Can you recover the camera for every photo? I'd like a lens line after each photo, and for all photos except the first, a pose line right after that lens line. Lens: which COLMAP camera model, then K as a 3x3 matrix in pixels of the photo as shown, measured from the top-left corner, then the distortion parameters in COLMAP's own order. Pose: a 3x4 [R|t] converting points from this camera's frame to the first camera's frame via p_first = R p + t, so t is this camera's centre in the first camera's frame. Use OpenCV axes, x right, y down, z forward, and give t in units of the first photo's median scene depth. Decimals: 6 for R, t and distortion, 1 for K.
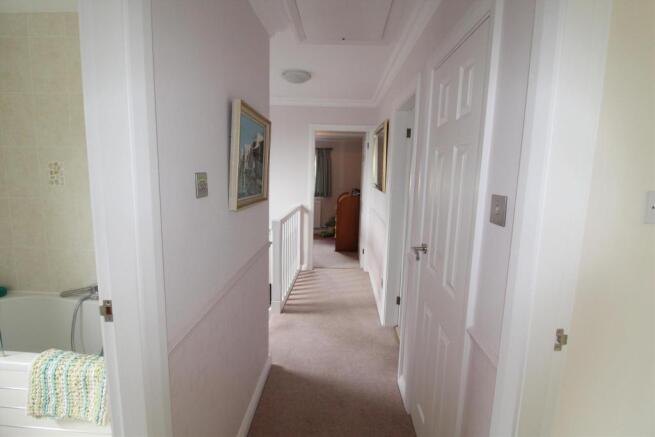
lens RADIAL K [[316.4, 0, 327.5], [0, 316.4, 218.5], [0, 0, 1]] dist [-0.014349, -0.000257]
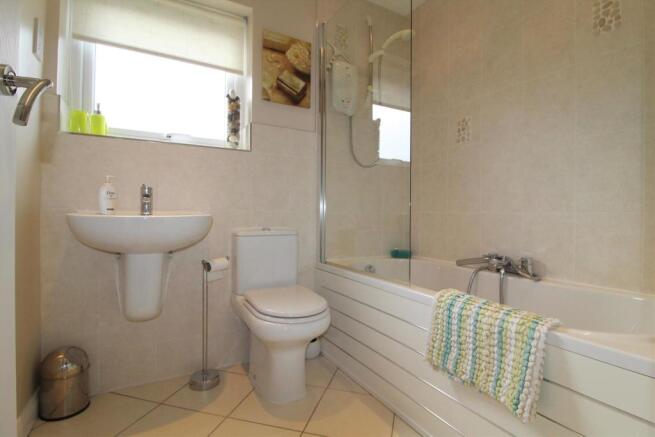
lens RADIAL K [[316.4, 0, 327.5], [0, 316.4, 218.5], [0, 0, 1]] dist [-0.014349, -0.000257]
pose [[0.505590, -0.021980, -0.862494, -0.377636], [-0.119148, 0.988318, -0.095030, 0.378331], [0.854507, 0.150811, 0.497065, 0.315283]]
